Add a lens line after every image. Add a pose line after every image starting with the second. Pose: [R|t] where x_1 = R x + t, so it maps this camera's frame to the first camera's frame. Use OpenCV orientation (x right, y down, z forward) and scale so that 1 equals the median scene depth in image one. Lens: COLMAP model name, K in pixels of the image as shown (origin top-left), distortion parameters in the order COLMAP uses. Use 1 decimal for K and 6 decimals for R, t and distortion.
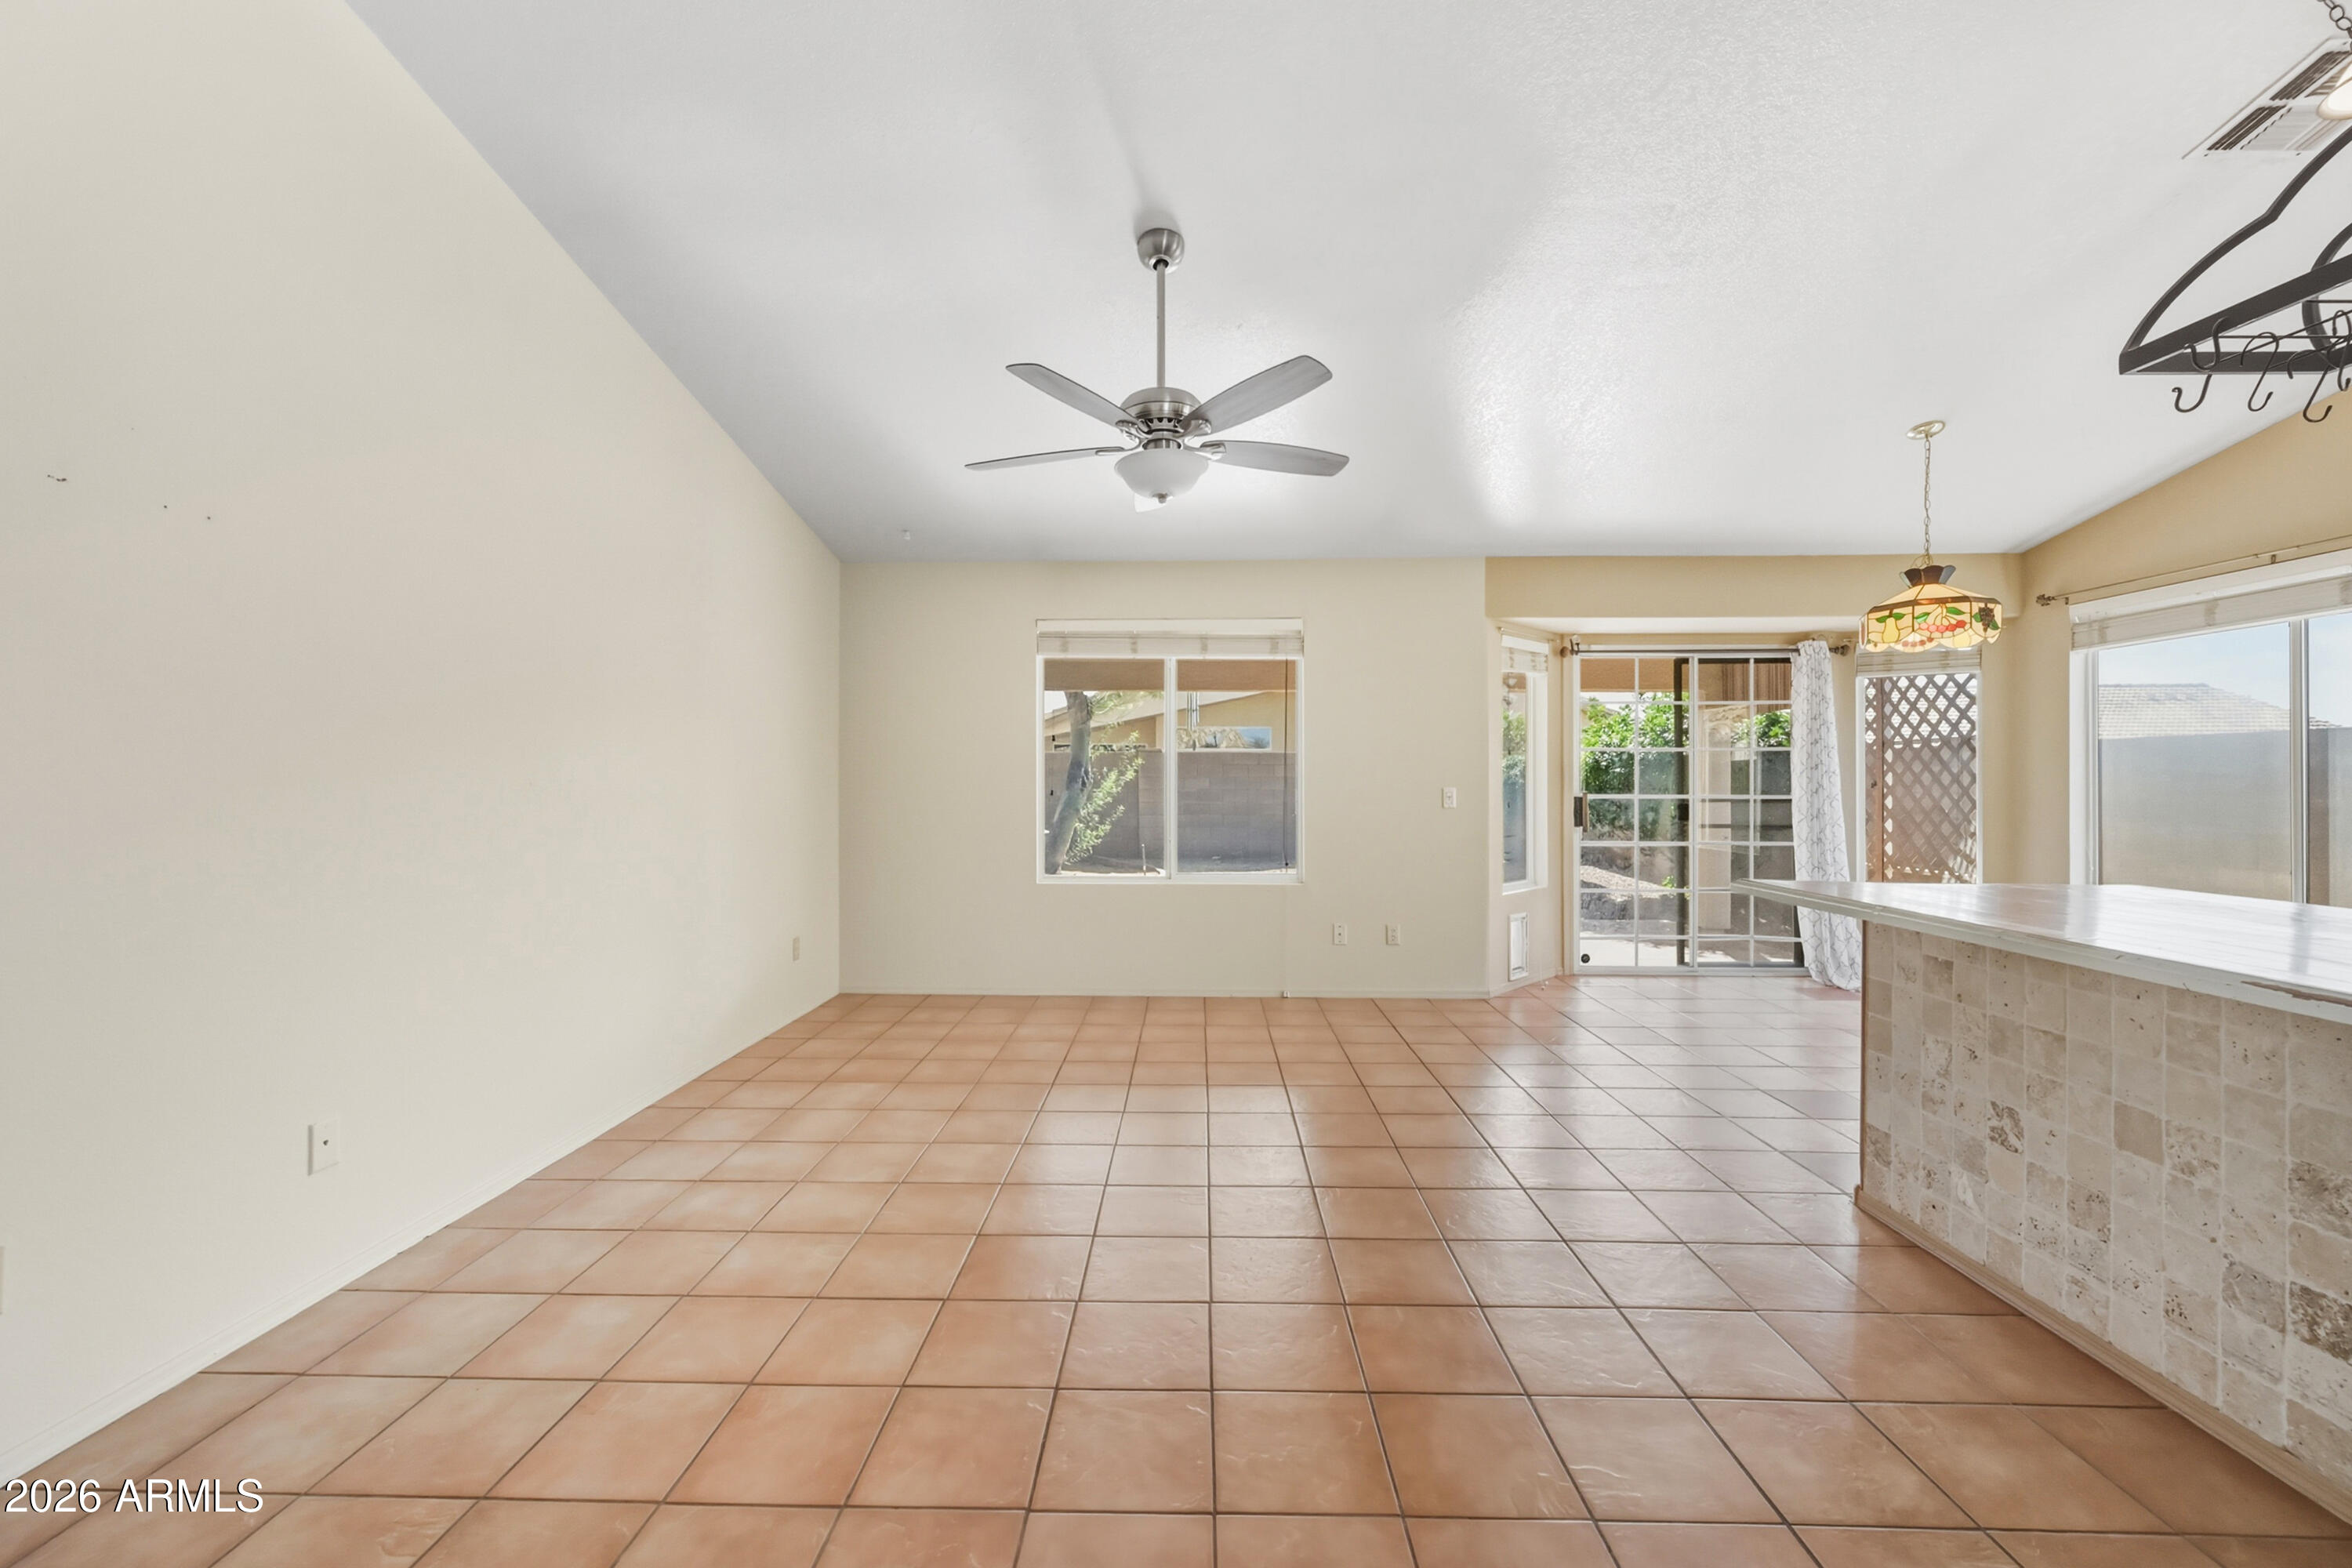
lens RADIAL K [[931.1, 0, 1181.9], [0, 931.1, 777.3], [0, 0, 1]] dist [-0.001694, 0.000728]
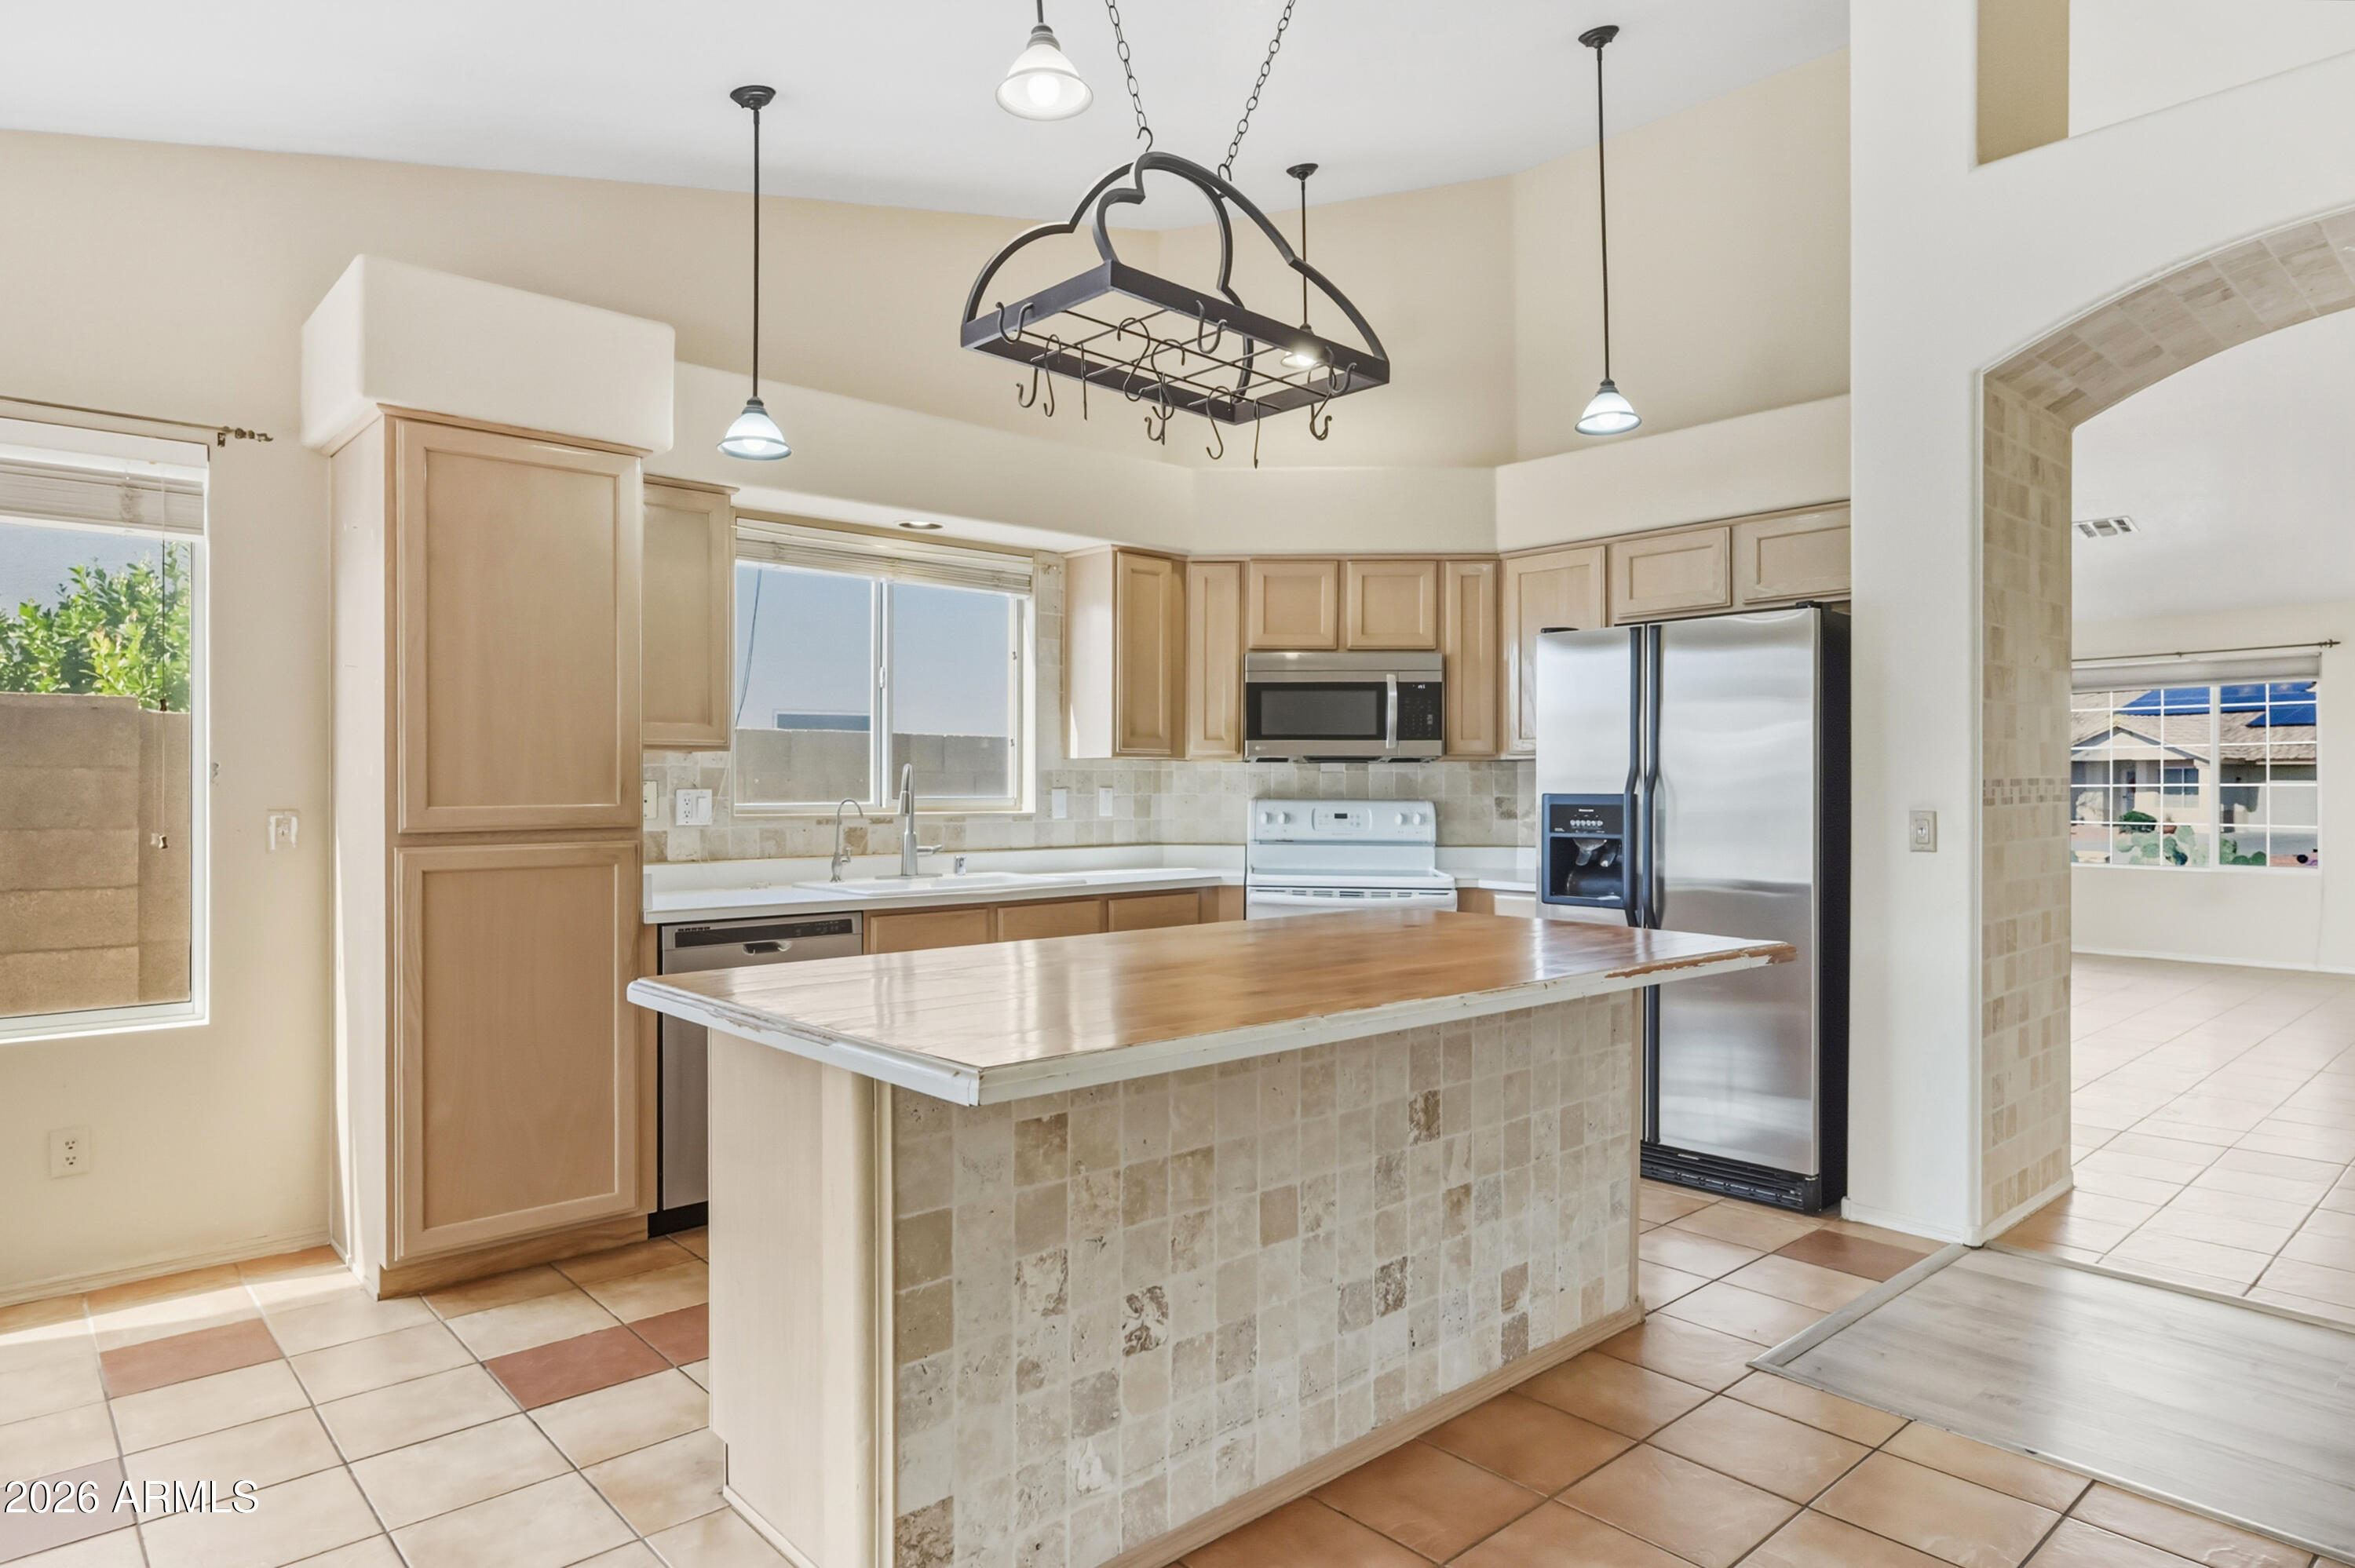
lens RADIAL K [[1356.9, 0, 1183.4], [0, 1356.9, 781.2], [0, 0, 1]] dist [0.004433, -0.002802]
pose [[-0.681761, -0.000846, 0.731574, 0.079659], [-0.005071, 0.999981, -0.003569, -0.009677], [-0.731557, -0.006143, -0.681753, 0.966383]]
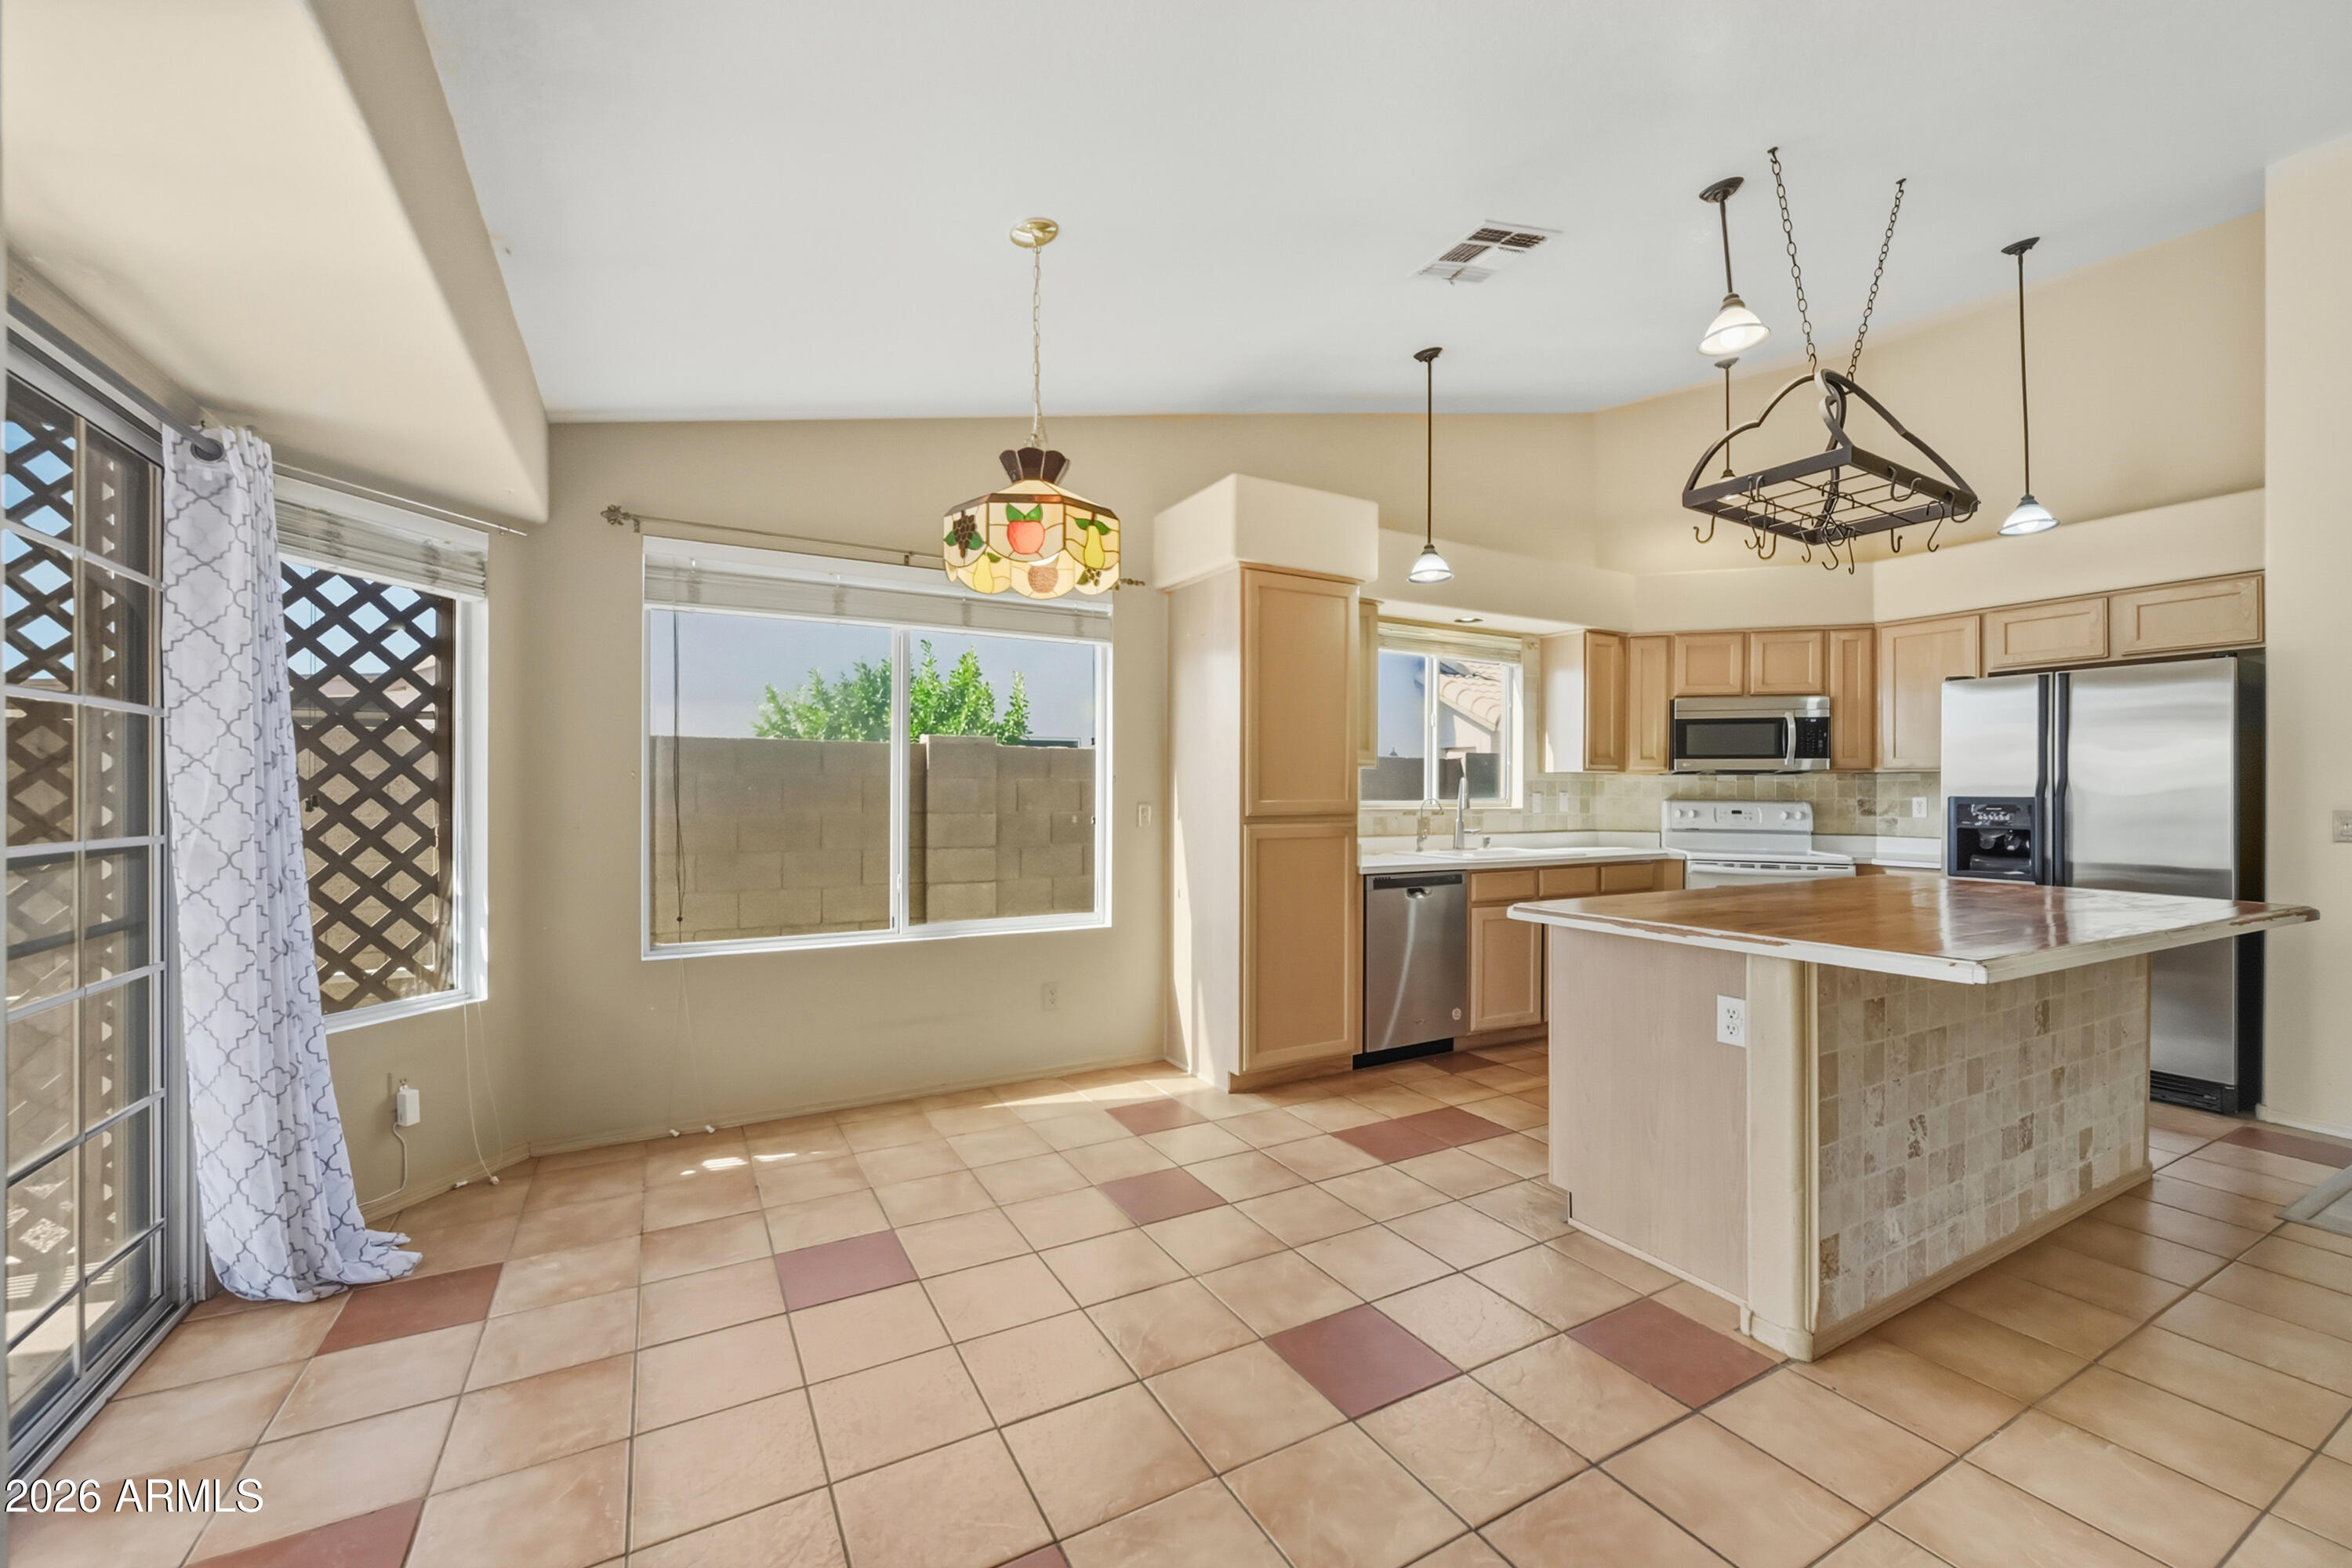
lens RADIAL K [[931.1, 0, 1183.6], [0, 931.1, 786.3], [0, 0, 1]] dist [-0.001694, 0.000728]
pose [[-0.499586, 0.000552, 0.866264, 0.227462], [-0.008719, 0.999946, -0.005666, -0.002632], [-0.866220, -0.010383, -0.499555, 1.303013]]
